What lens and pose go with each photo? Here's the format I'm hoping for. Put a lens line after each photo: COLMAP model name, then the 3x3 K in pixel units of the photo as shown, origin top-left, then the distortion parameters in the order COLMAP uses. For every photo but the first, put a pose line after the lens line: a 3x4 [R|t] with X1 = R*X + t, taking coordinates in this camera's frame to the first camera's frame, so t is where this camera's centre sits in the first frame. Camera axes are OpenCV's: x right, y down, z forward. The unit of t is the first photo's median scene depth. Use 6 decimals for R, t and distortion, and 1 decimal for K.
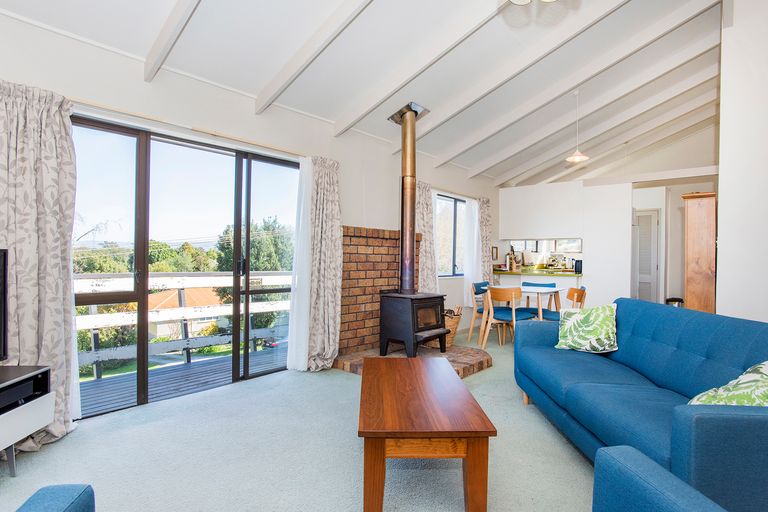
lens RADIAL K [[413.1, 0, 390.7], [0, 413.1, 260.6], [0, 0, 1]] dist [-0.038316, 0.011931]
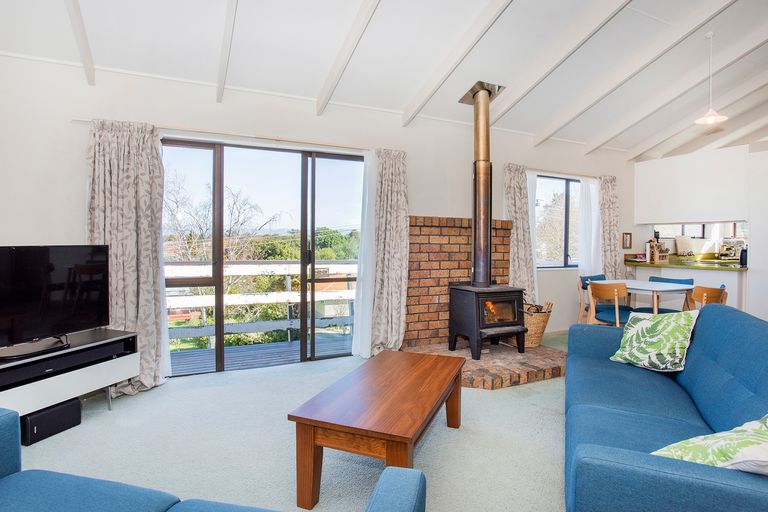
lens RADIAL K [[431.4, 0, 383.9], [0, 431.4, 250.1], [0, 0, 1]] dist [-0.053317, 0.005681]
pose [[0.916634, 0.003094, -0.399716, 0.257740], [0.000674, 0.999957, 0.009286, -0.012677], [0.399727, -0.008781, 0.916592, 0.031800]]
